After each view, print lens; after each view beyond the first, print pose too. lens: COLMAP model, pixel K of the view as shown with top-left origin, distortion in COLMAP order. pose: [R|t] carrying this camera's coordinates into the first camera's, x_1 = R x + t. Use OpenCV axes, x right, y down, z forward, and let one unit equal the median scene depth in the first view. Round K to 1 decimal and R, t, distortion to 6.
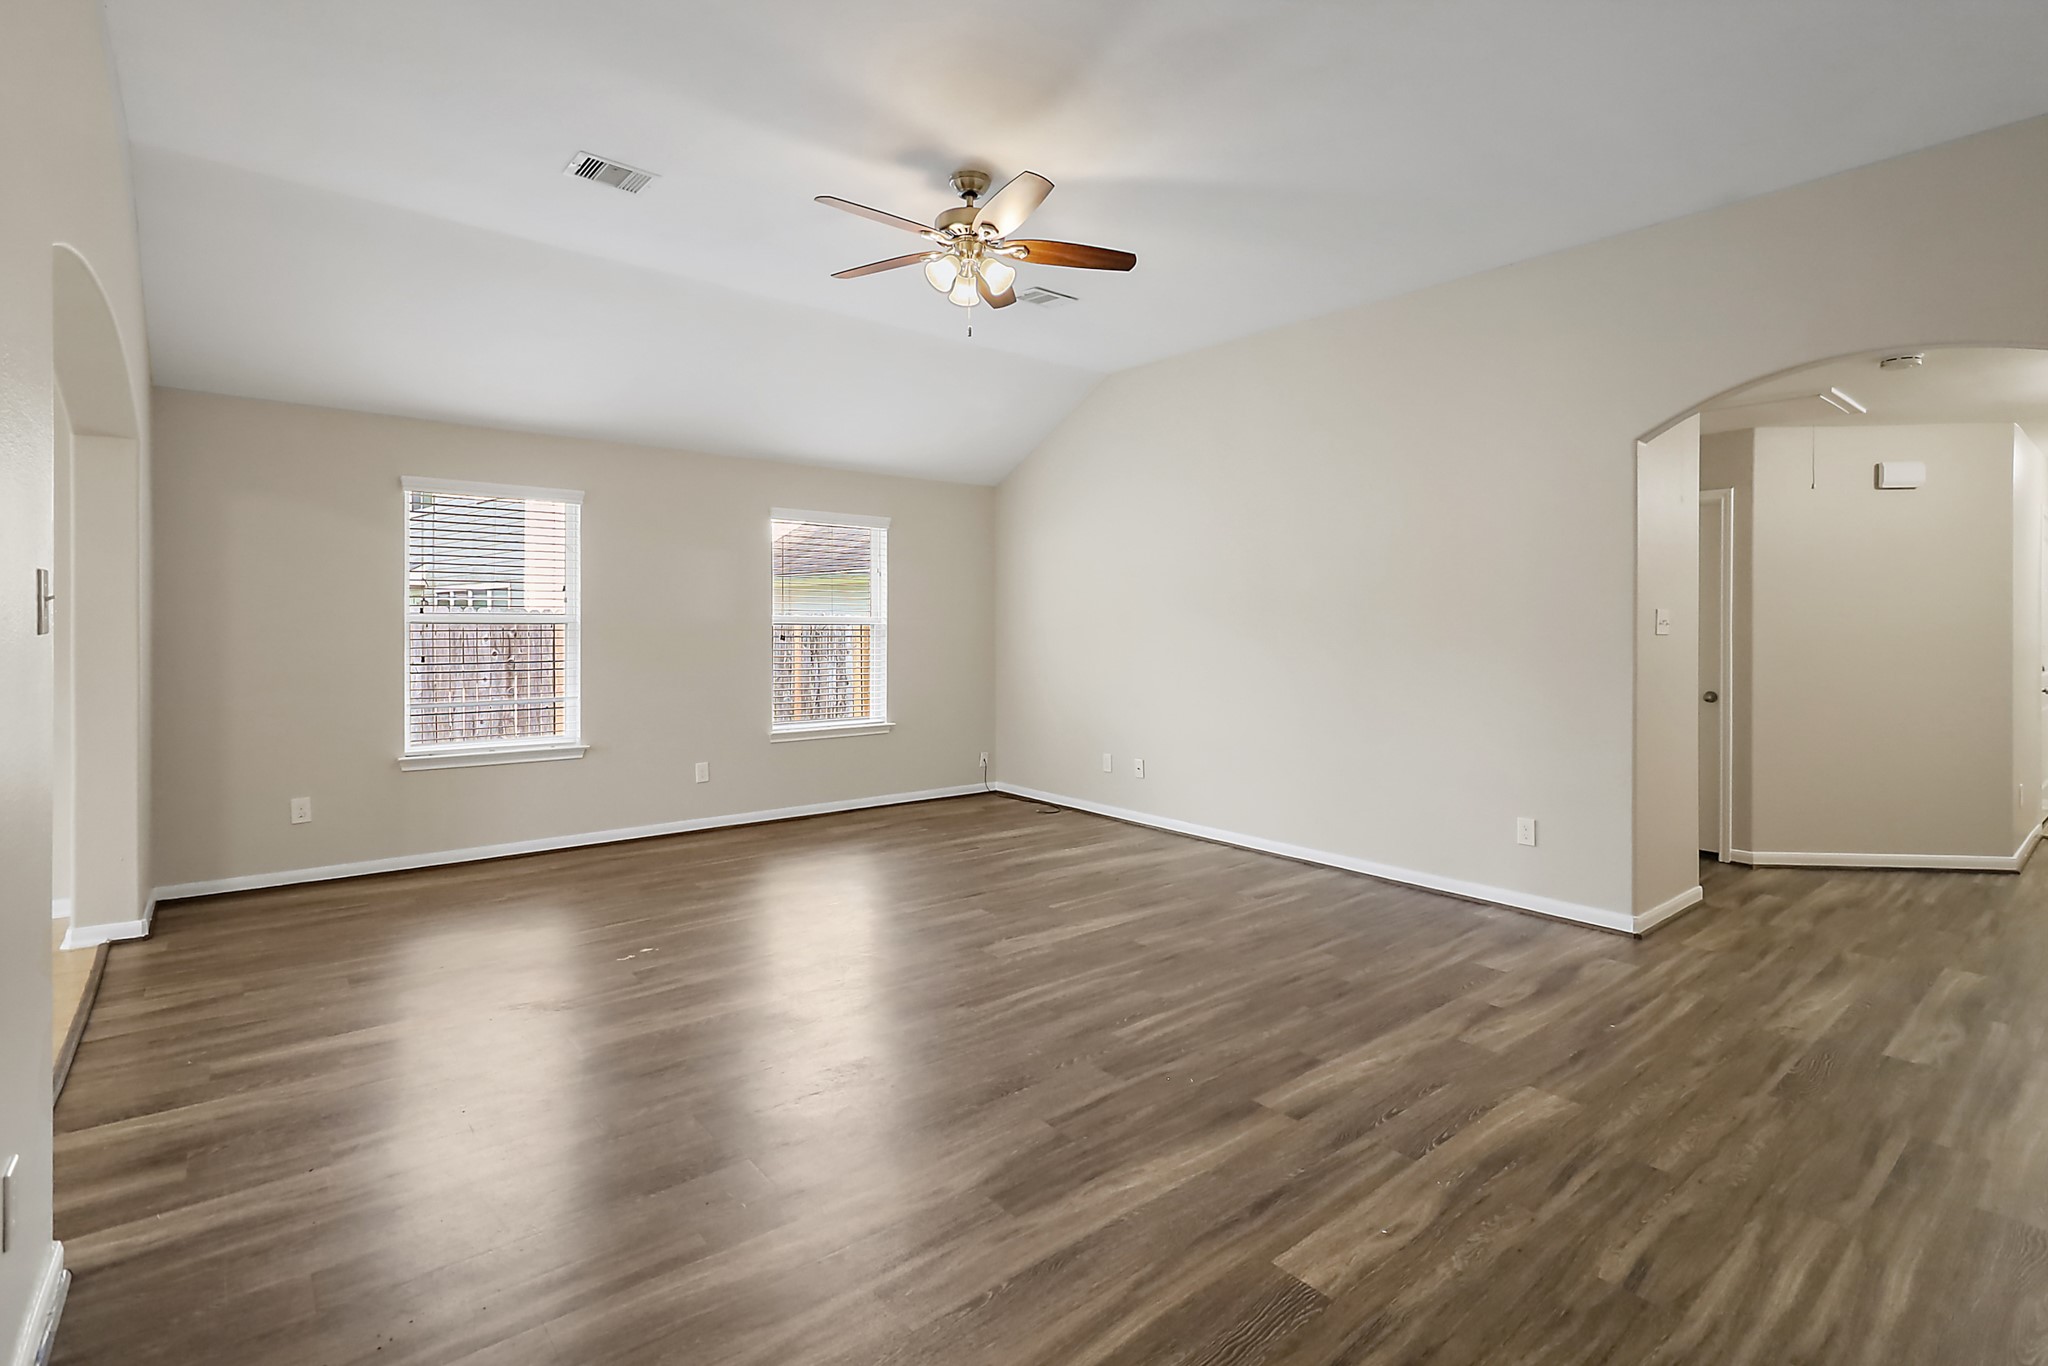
lens RADIAL K [[965.3, 0, 1039.1], [0, 965.3, 628.2], [0, 0, 1]] dist [0.000879, 0.000295]
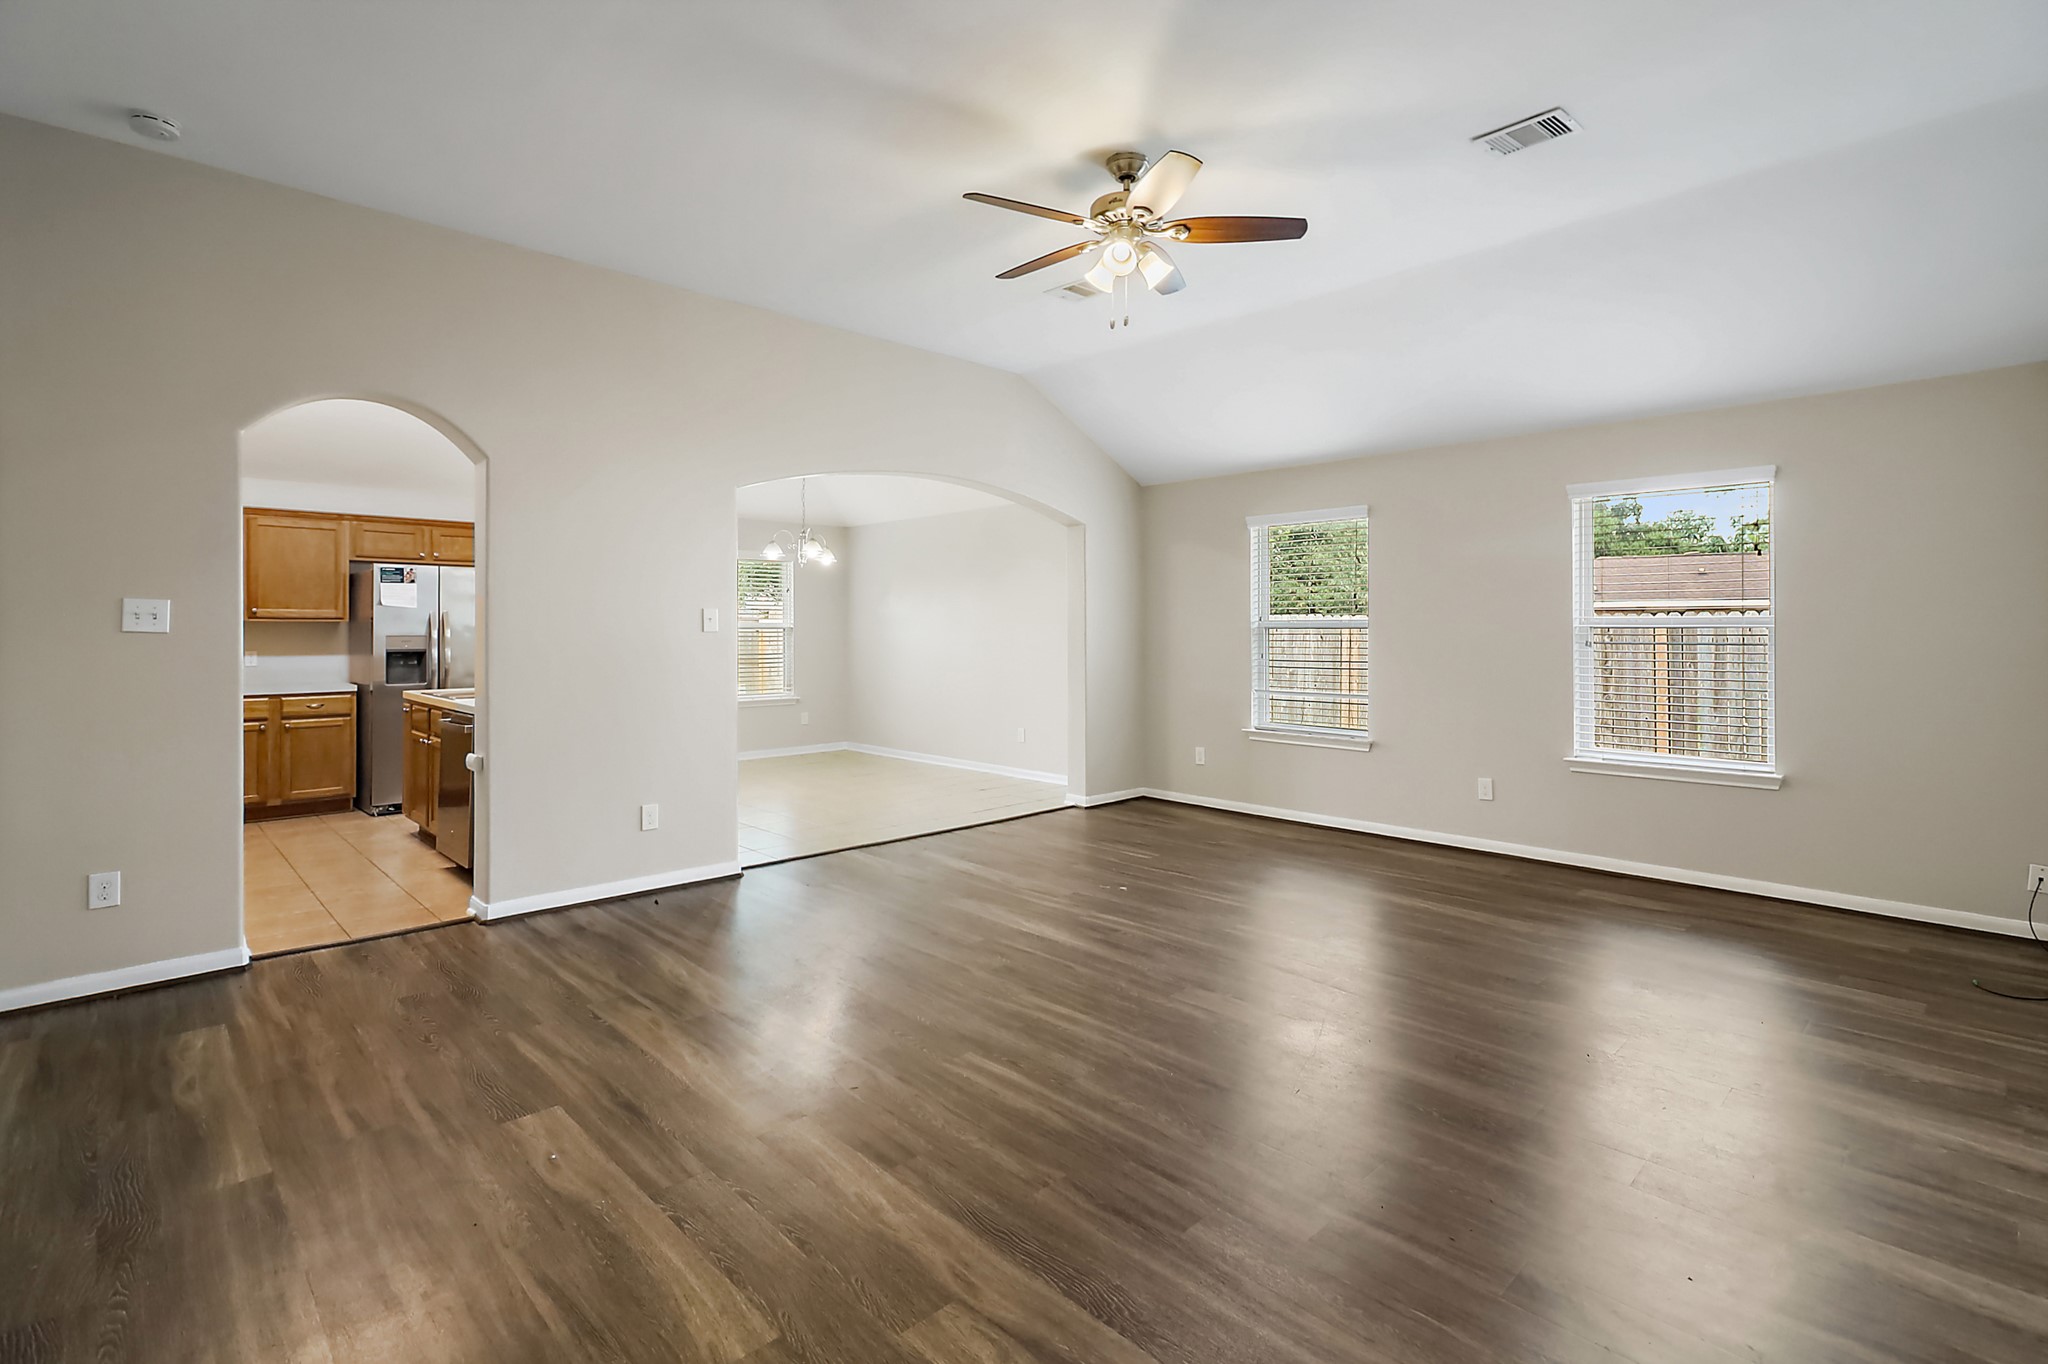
lens RADIAL K [[965.3, 0, 1039.1], [0, 965.3, 627.2], [0, 0, 1]] dist [0.000879, 0.000295]
pose [[0.073949, -0.006482, -0.997241, 0.813708], [-0.001530, 0.999977, -0.006613, 0.004976], [0.997261, 0.002015, 0.073937, 0.786138]]
